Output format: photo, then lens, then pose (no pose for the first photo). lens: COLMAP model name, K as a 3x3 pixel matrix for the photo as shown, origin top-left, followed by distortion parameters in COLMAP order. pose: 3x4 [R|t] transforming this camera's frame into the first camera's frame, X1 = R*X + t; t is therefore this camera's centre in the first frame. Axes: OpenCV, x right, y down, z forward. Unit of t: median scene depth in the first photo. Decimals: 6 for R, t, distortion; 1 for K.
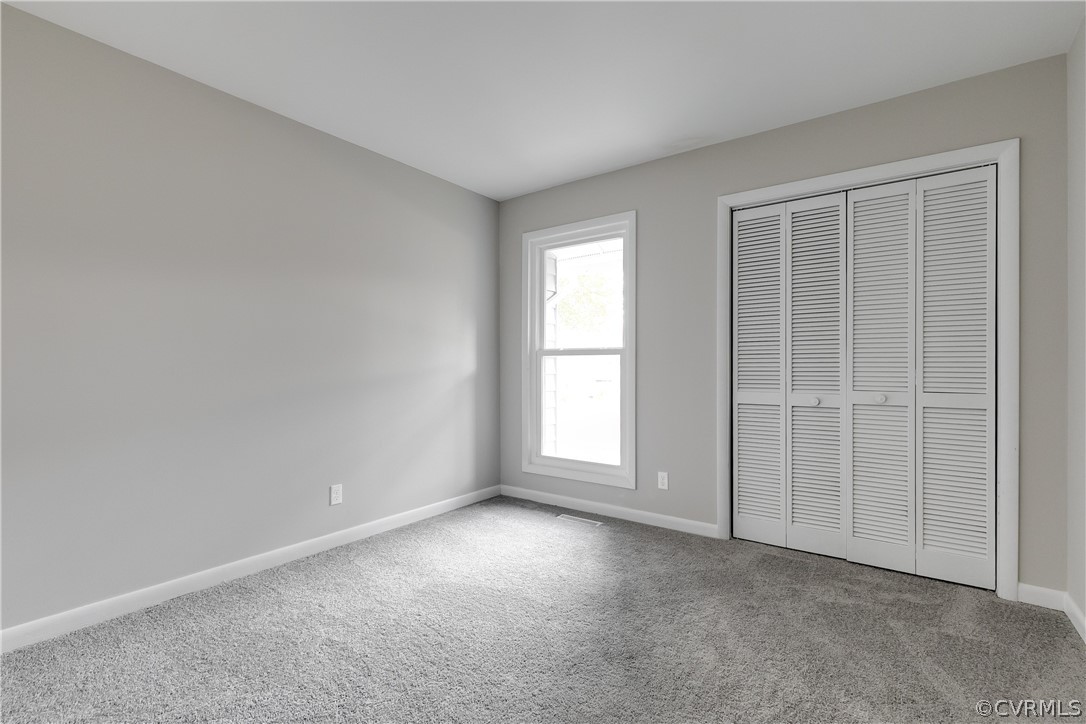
lens RADIAL K [[495.3, 0, 539.9], [0, 495.3, 353.9], [0, 0, 1]] dist [0.011484, -0.002516]
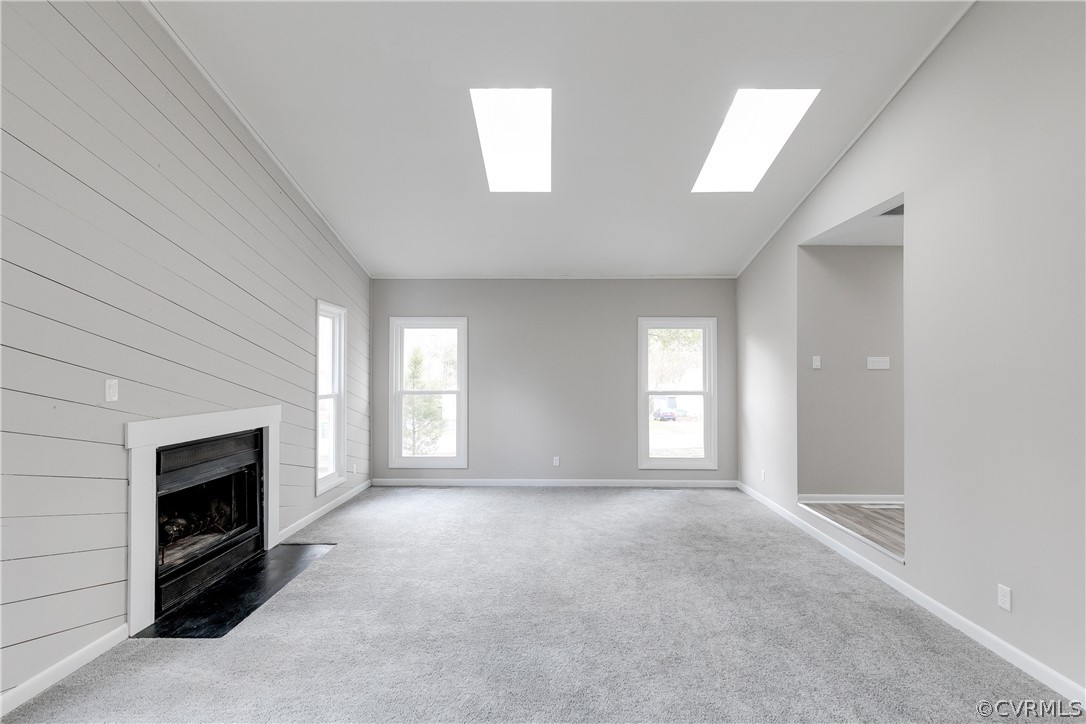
lens RADIAL K [[495.3, 0, 545.6], [0, 495.3, 365.3], [0, 0, 1]] dist [0.011484, -0.002516]
pose [[0.813372, 0.004233, 0.581728, -0.558364], [-0.009874, 0.999930, 0.006530, -0.106997], [-0.581660, -0.011055, 0.813357, -0.579604]]
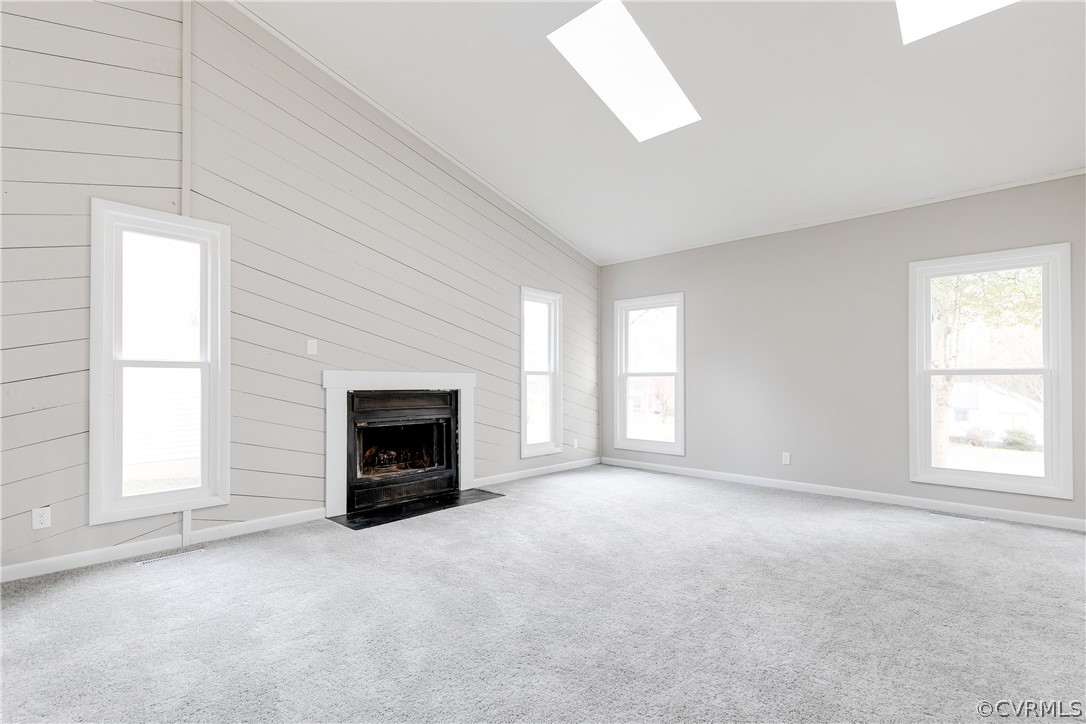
lens RADIAL K [[495.3, 0, 563.0], [0, 495.3, 377.3], [0, 0, 1]] dist [0.011484, -0.002516]
pose [[0.996077, -0.002197, -0.088460, -0.060847], [0.003128, 0.999941, 0.010391, -0.012330], [0.088432, -0.010627, 0.996026, -0.636746]]
